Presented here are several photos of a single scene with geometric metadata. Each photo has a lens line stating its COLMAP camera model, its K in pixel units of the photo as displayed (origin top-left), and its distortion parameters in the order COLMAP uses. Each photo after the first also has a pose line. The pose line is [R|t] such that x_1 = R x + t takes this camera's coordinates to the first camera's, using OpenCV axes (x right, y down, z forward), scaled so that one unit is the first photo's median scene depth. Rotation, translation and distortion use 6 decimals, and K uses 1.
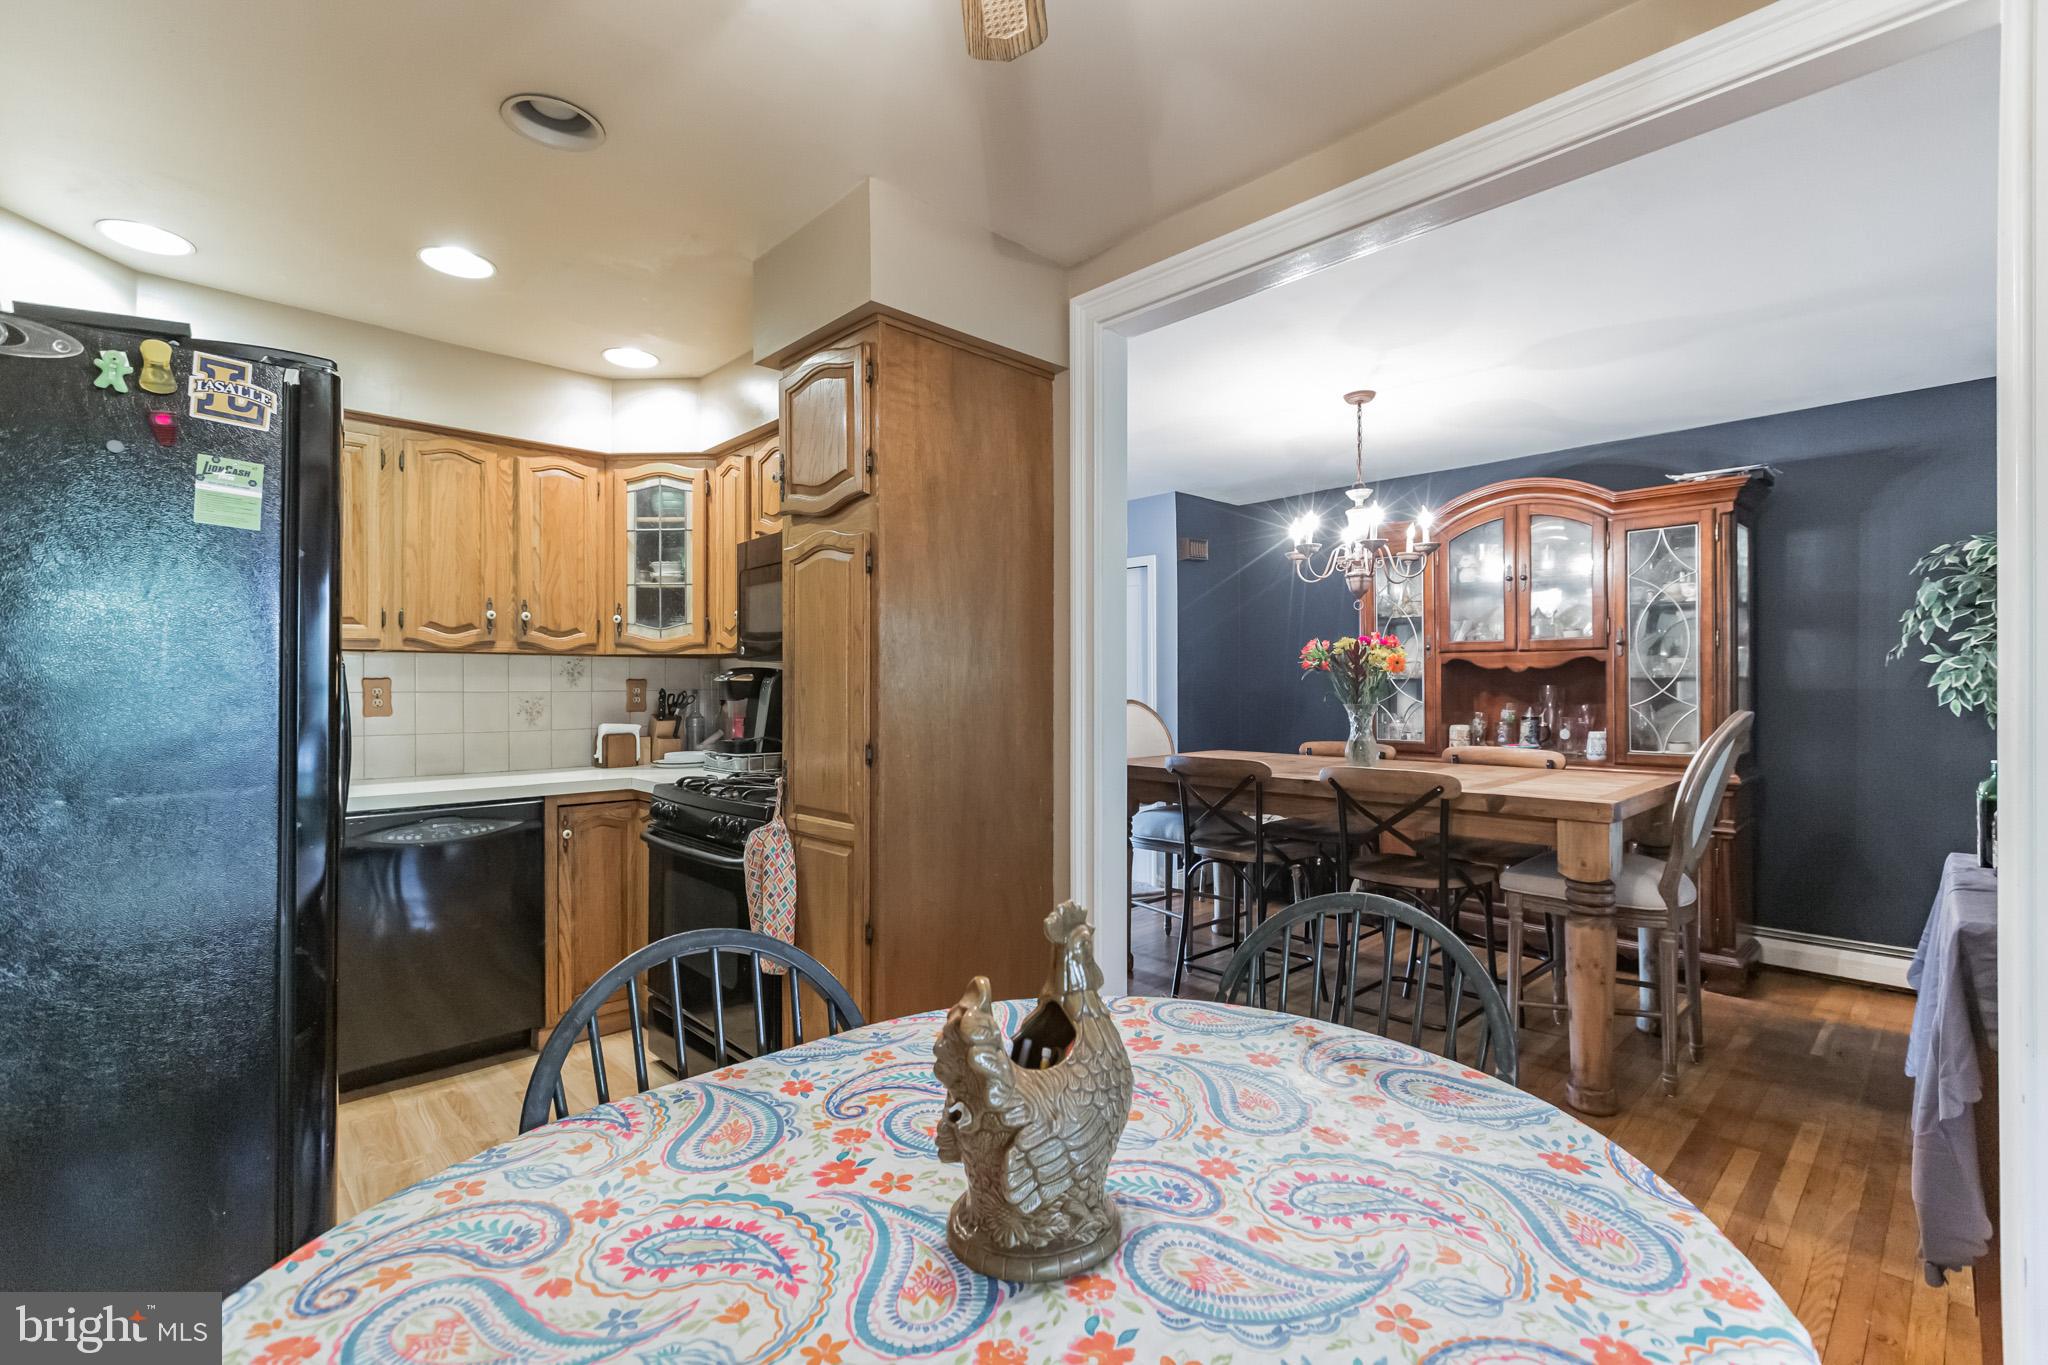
lens RADIAL K [[921.8, 0, 1022.6], [0, 921.8, 699.0], [0, 0, 1]] dist [0.010665, -0.008433]
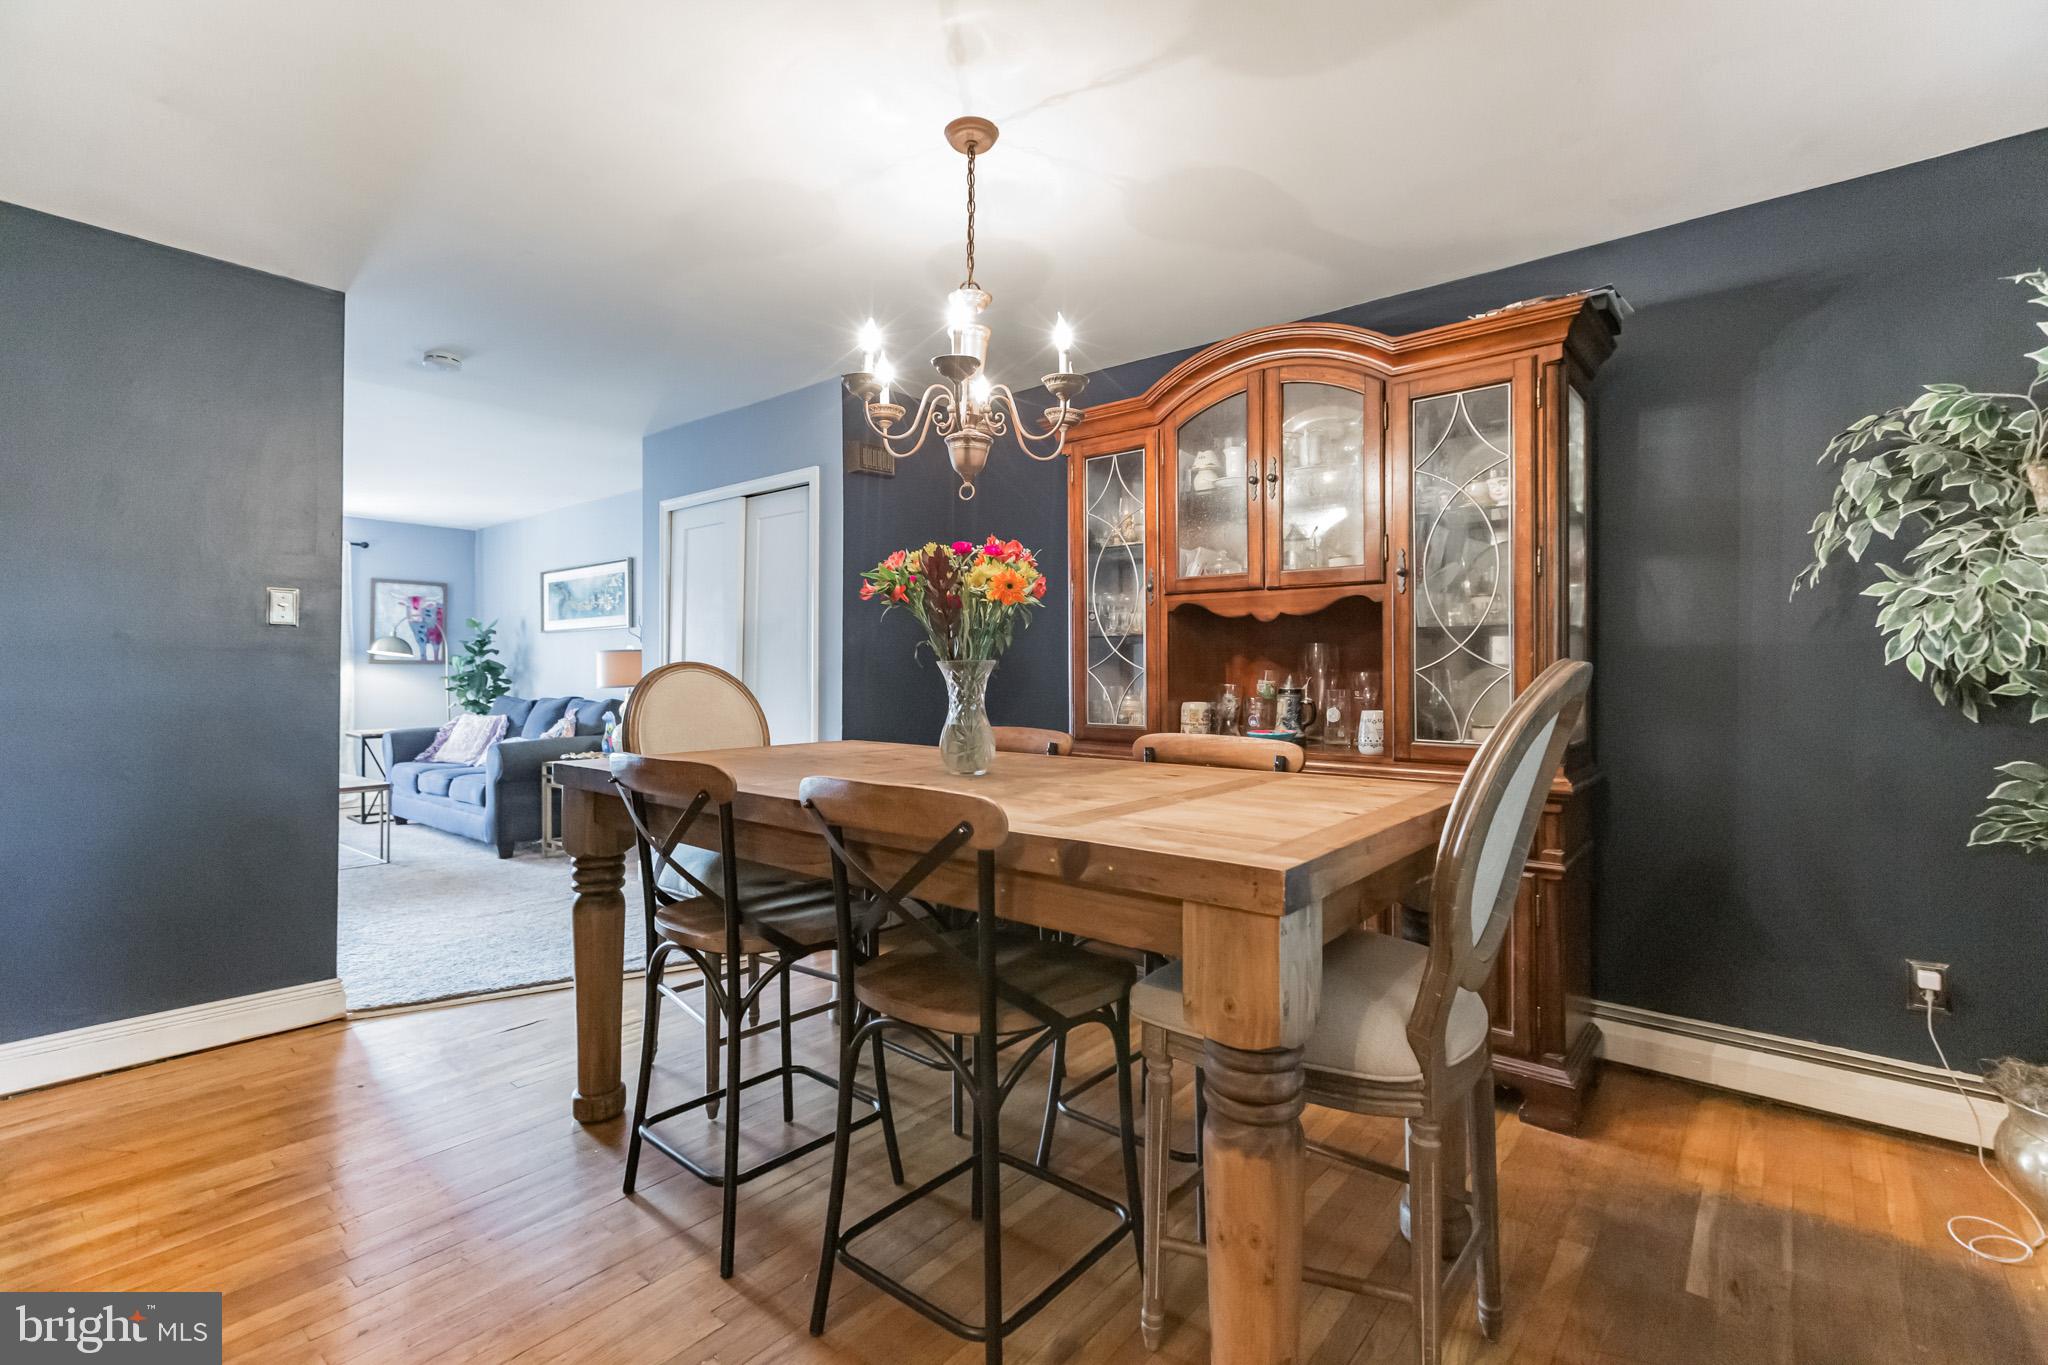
lens RADIAL K [[926.5, 0, 1024.0], [0, 926.5, 682.5], [0, 0, 1]] dist [0.001944, -0.000215]
pose [[0.992946, 0.003396, 0.118519, 0.325948], [-0.003013, 0.999990, -0.003406, 0.020227], [-0.118530, 0.003025, 0.992946, 0.411537]]
